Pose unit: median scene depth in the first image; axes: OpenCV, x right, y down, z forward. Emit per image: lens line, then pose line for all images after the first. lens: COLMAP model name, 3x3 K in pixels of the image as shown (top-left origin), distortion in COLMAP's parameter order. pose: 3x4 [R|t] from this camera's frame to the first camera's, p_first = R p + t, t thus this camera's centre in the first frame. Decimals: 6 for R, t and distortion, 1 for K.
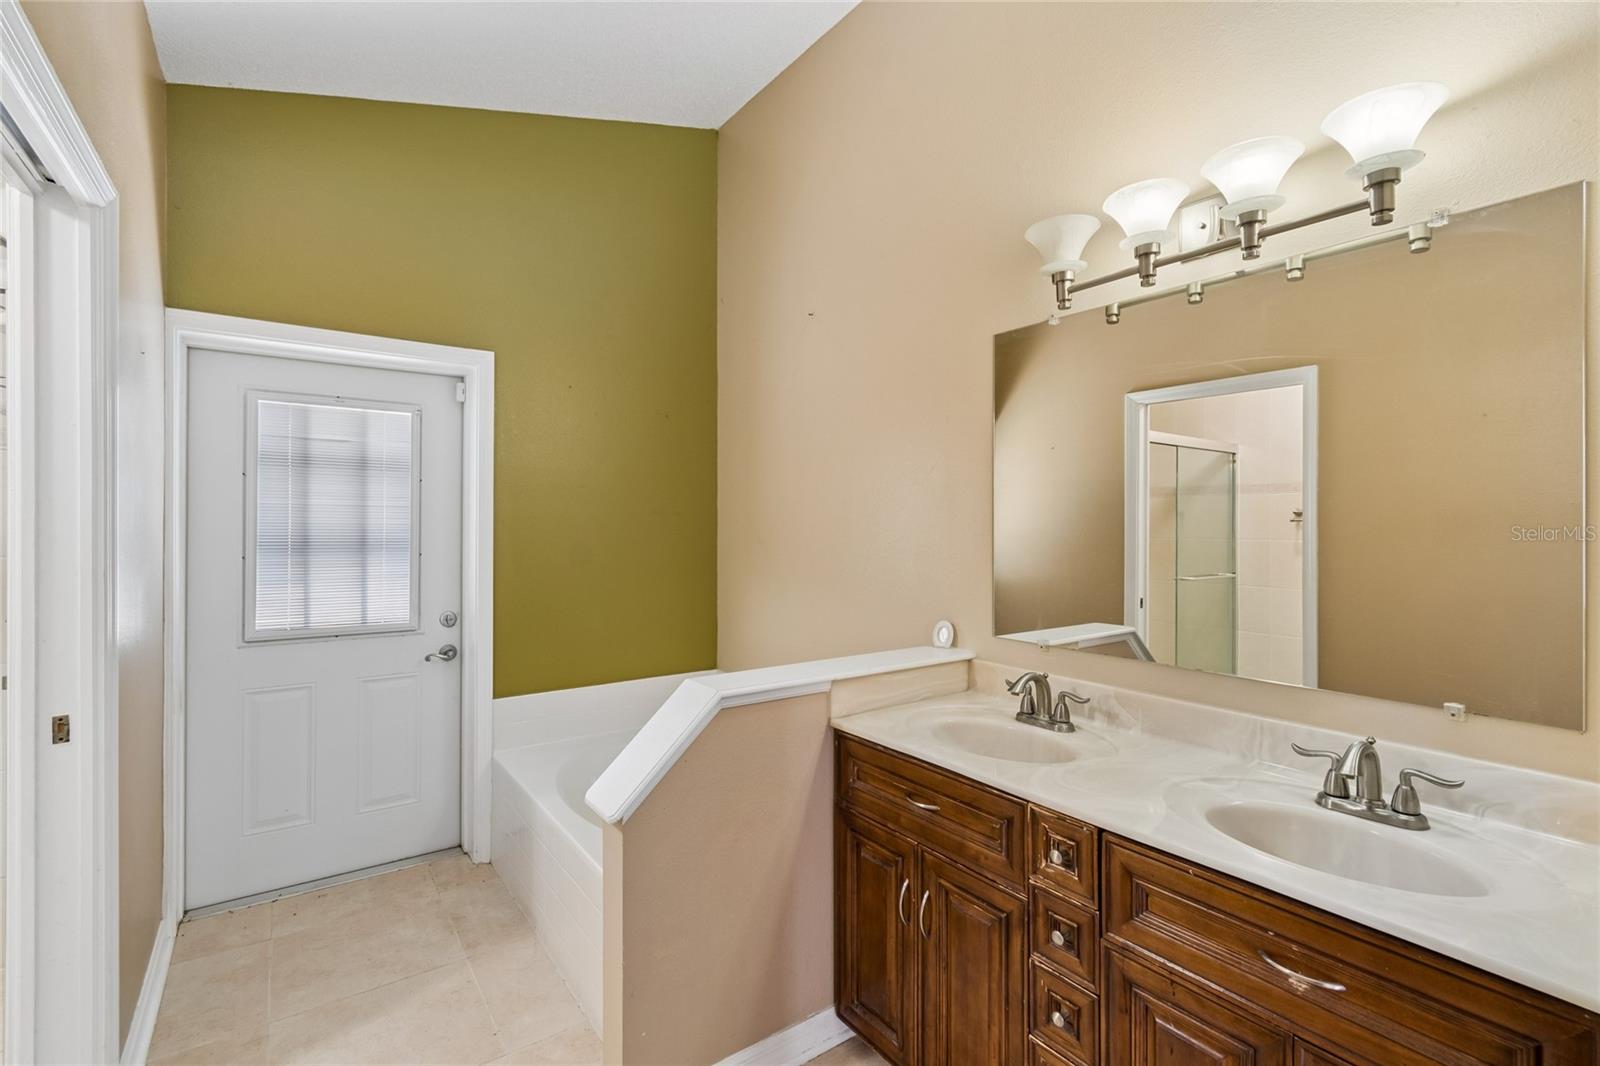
lens RADIAL K [[715.4, 0, 811.7], [0, 715.4, 526.5], [0, 0, 1]] dist [0.002415, -0.001666]
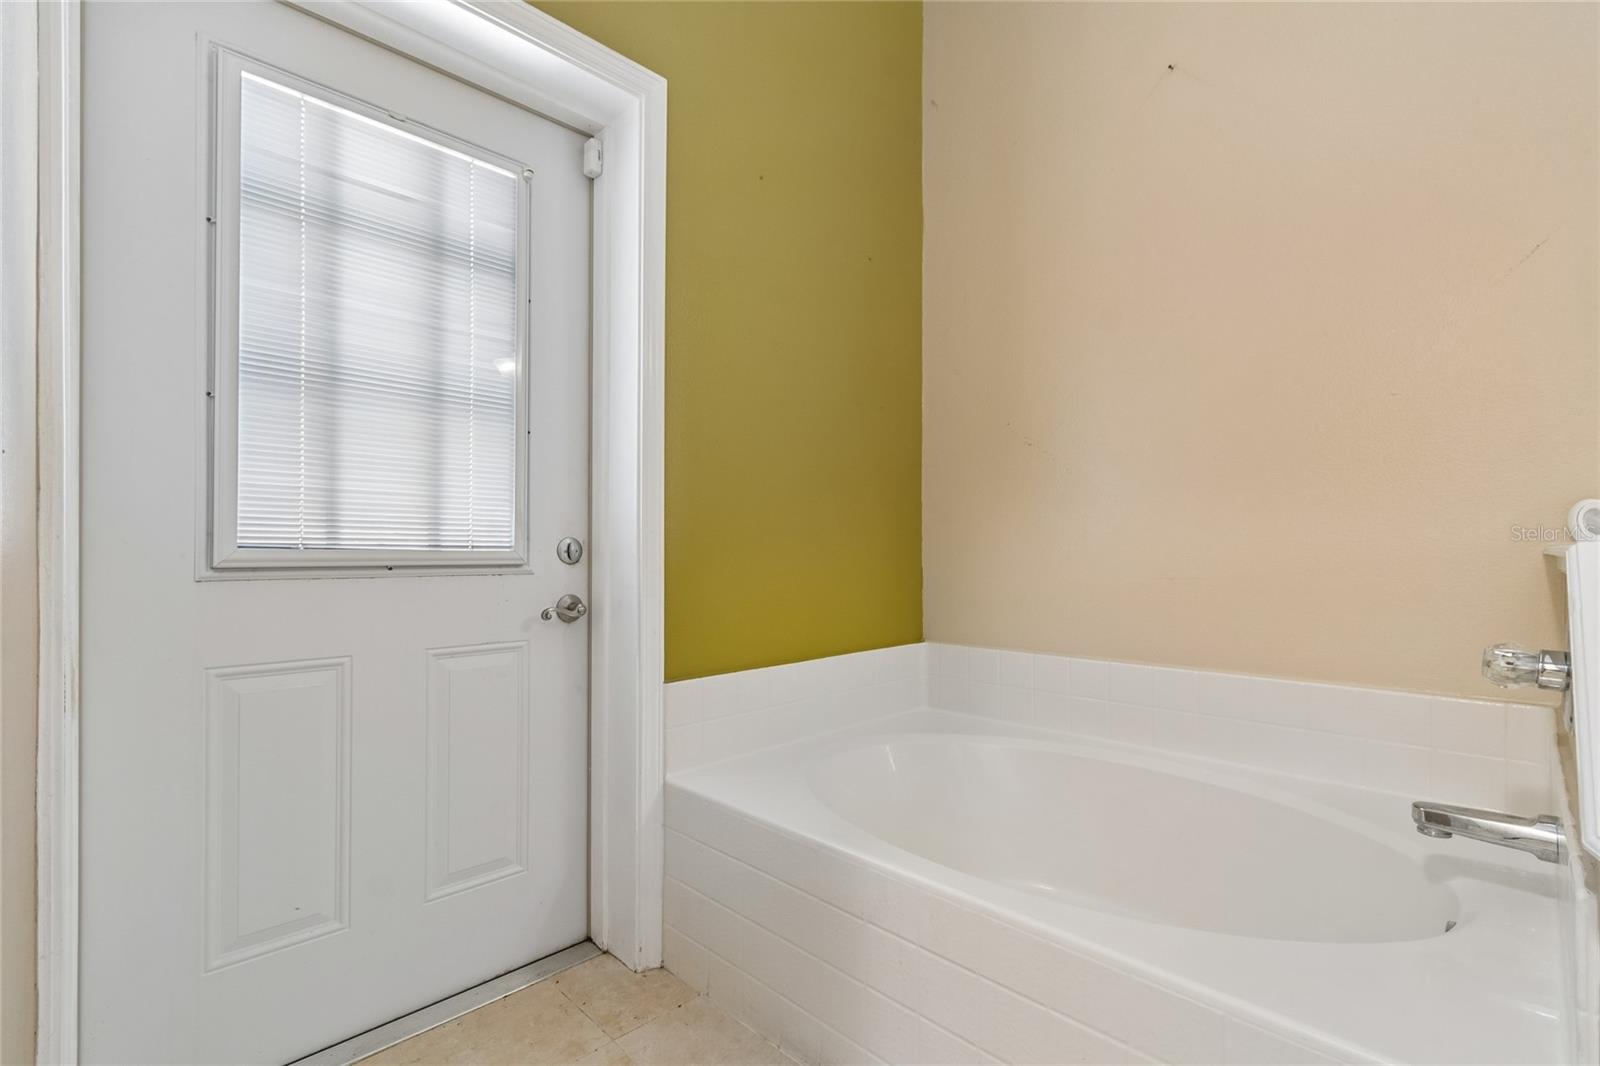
lens RADIAL K [[715.4, 0, 815.4], [0, 715.4, 555.1], [0, 0, 1]] dist [0.002415, -0.001666]
pose [[0.988272, -0.008098, 0.152490, -0.420945], [0.008433, 0.999963, -0.001553, 0.142811], [-0.152472, 0.002821, 0.988304, 0.417849]]
